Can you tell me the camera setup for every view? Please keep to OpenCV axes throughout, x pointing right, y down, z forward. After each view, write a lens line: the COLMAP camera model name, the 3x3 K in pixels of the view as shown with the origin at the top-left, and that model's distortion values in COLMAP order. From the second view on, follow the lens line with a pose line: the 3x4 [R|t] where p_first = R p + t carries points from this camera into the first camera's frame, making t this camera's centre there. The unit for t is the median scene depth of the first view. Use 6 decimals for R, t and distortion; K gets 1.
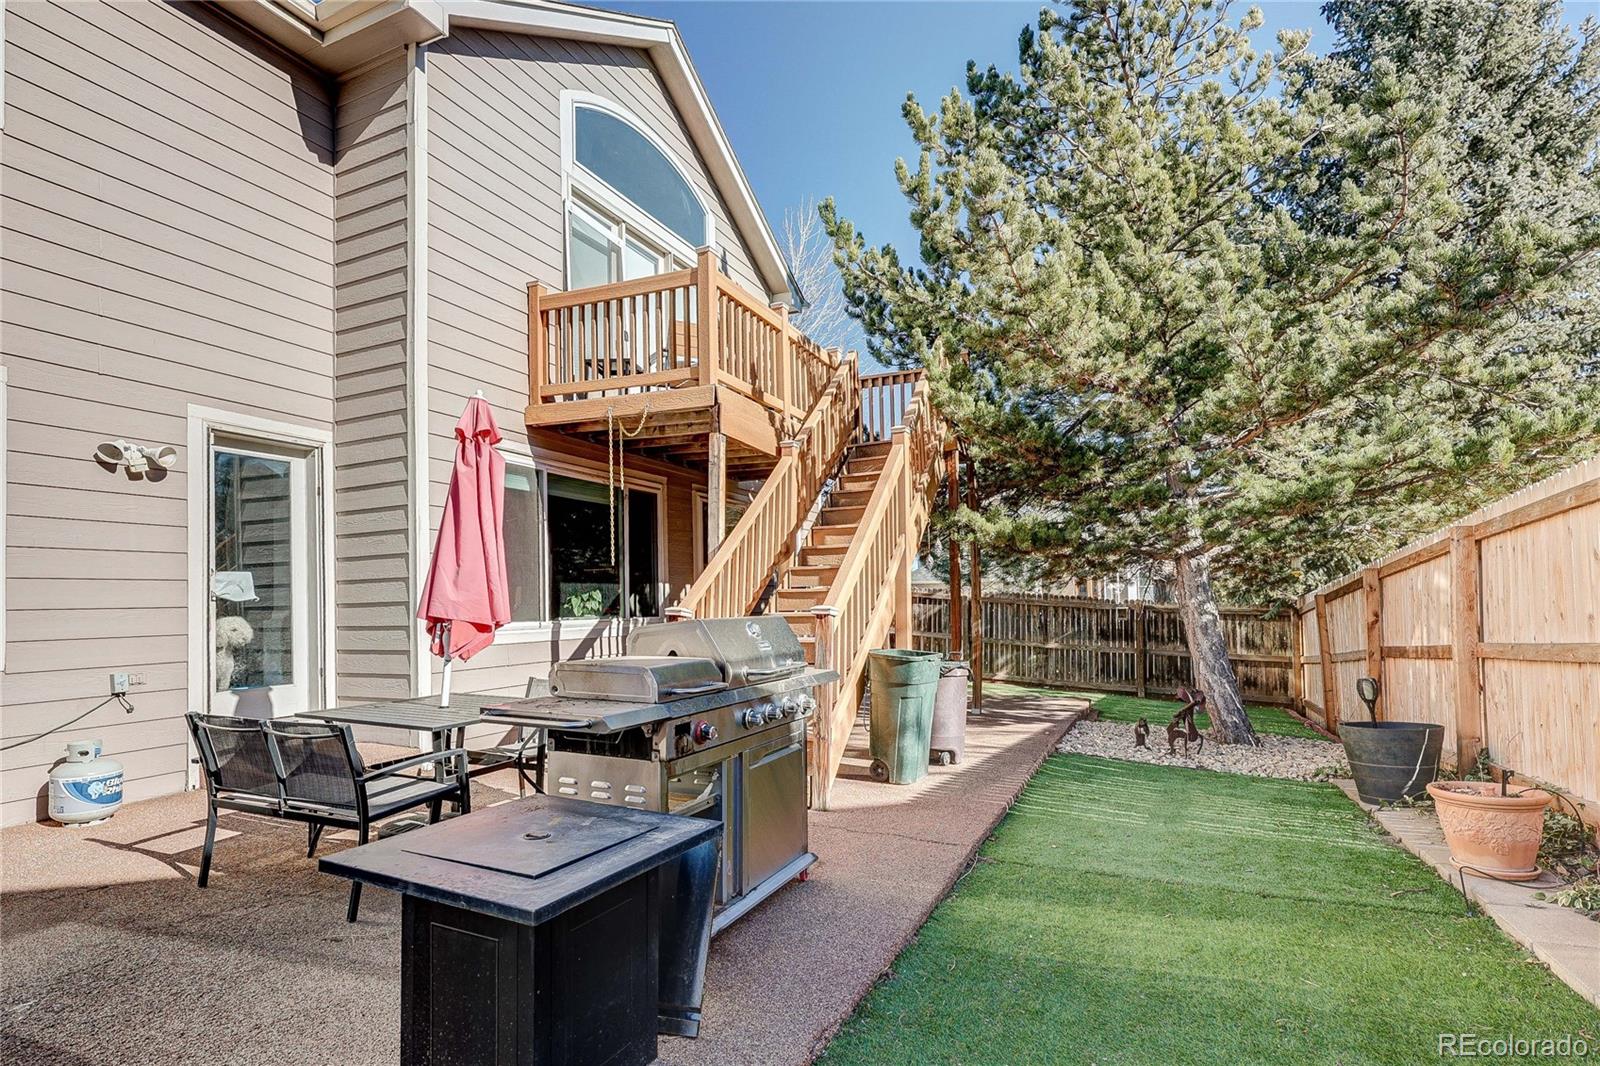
lens RADIAL K [[731.3, 0, 806.1], [0, 731.3, 591.7], [0, 0, 1]] dist [-0.004110, -0.000563]
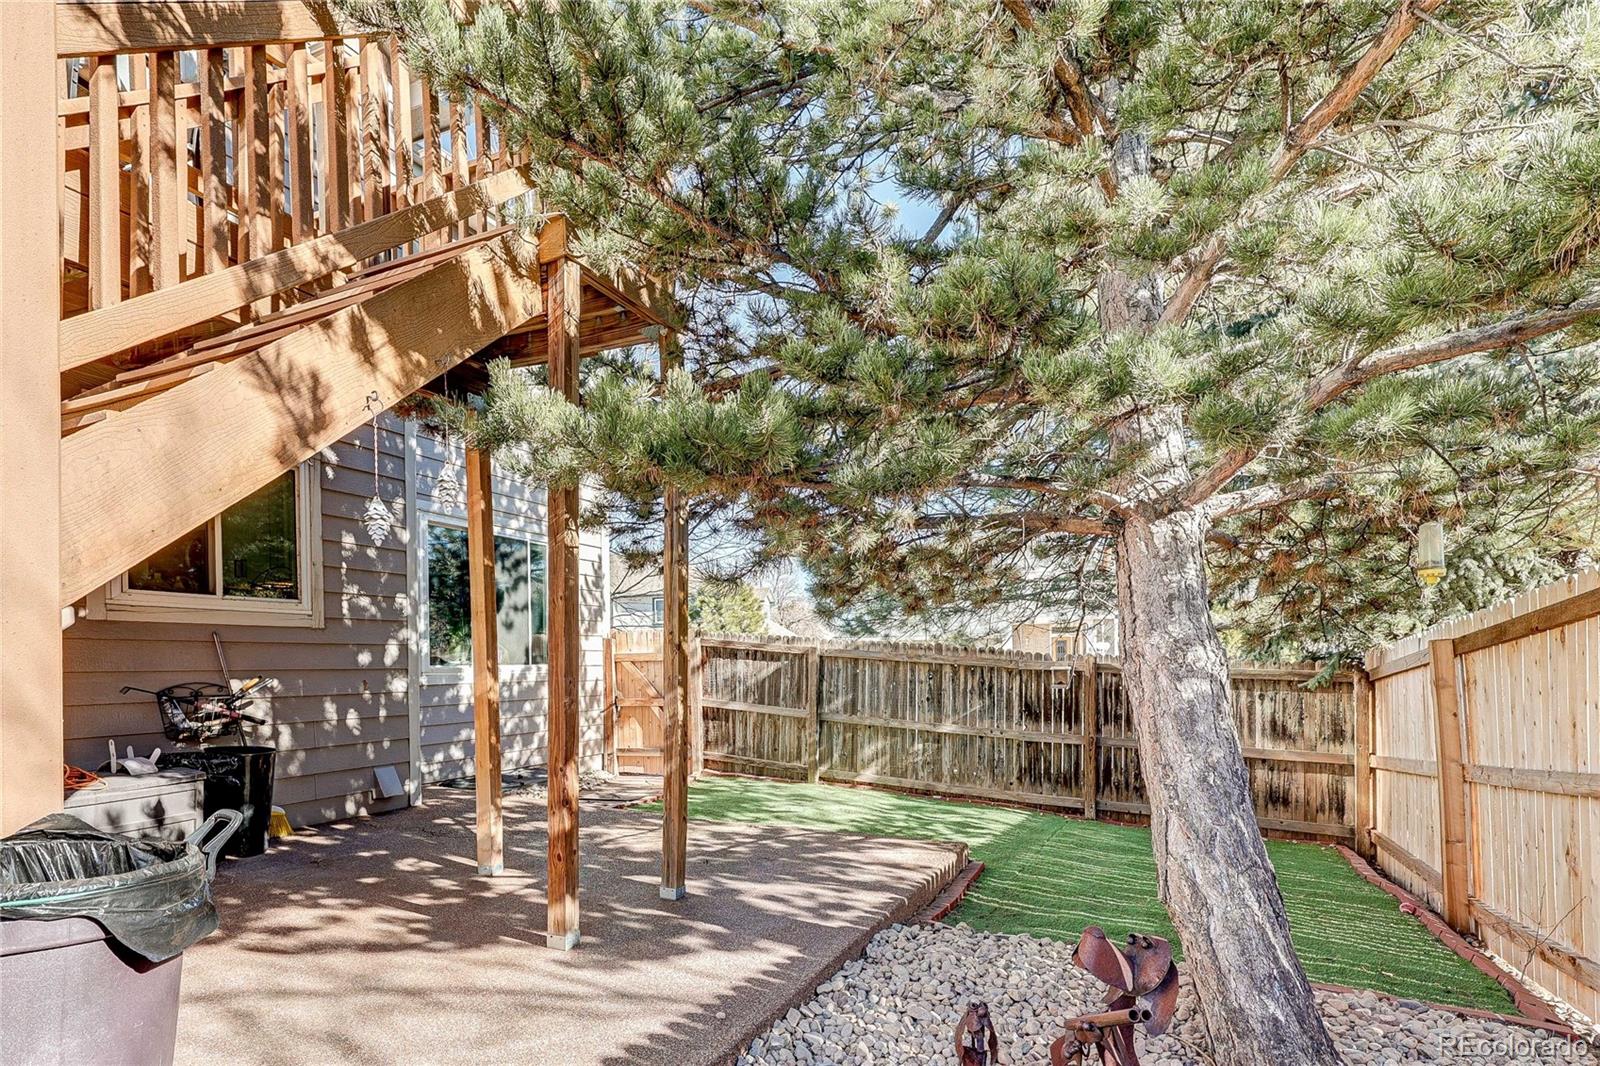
lens RADIAL K [[731.3, 0, 793.1], [0, 731.3, 678.0], [0, 0, 1]] dist [-0.004110, -0.000563]
pose [[0.999834, 0.006889, -0.016878, 0.234687], [-0.006344, 0.999463, 0.032136, 0.013483], [0.017091, -0.032024, 0.999341, 0.419365]]
